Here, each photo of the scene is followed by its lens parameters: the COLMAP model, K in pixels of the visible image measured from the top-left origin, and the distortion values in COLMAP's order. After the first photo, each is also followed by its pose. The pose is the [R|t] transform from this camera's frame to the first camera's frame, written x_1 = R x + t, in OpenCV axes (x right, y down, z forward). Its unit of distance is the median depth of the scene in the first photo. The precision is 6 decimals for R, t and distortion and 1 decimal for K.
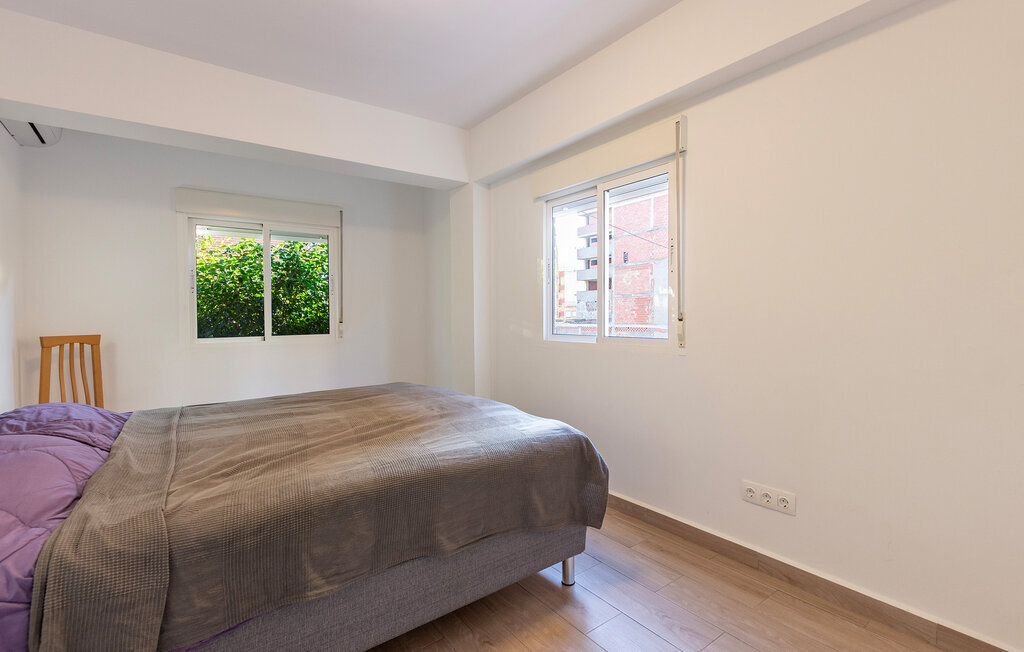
lens RADIAL K [[472.1, 0, 513.5], [0, 472.1, 329.6], [0, 0, 1]] dist [0.003408, 0.000024]
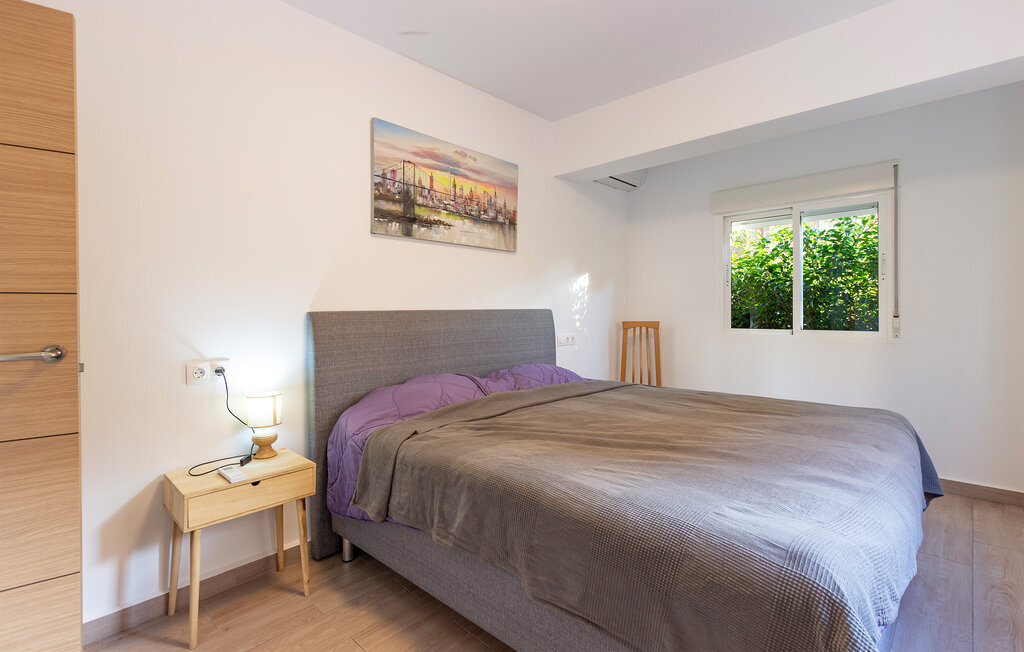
lens RADIAL K [[472.1, 0, 536.1], [0, 472.1, 311.9], [0, 0, 1]] dist [0.003408, 0.000024]
pose [[0.184704, 0.015459, -0.982673, 0.354189], [-0.028188, 0.999548, 0.010426, -0.020920], [0.982390, 0.025774, 0.185056, 0.439900]]
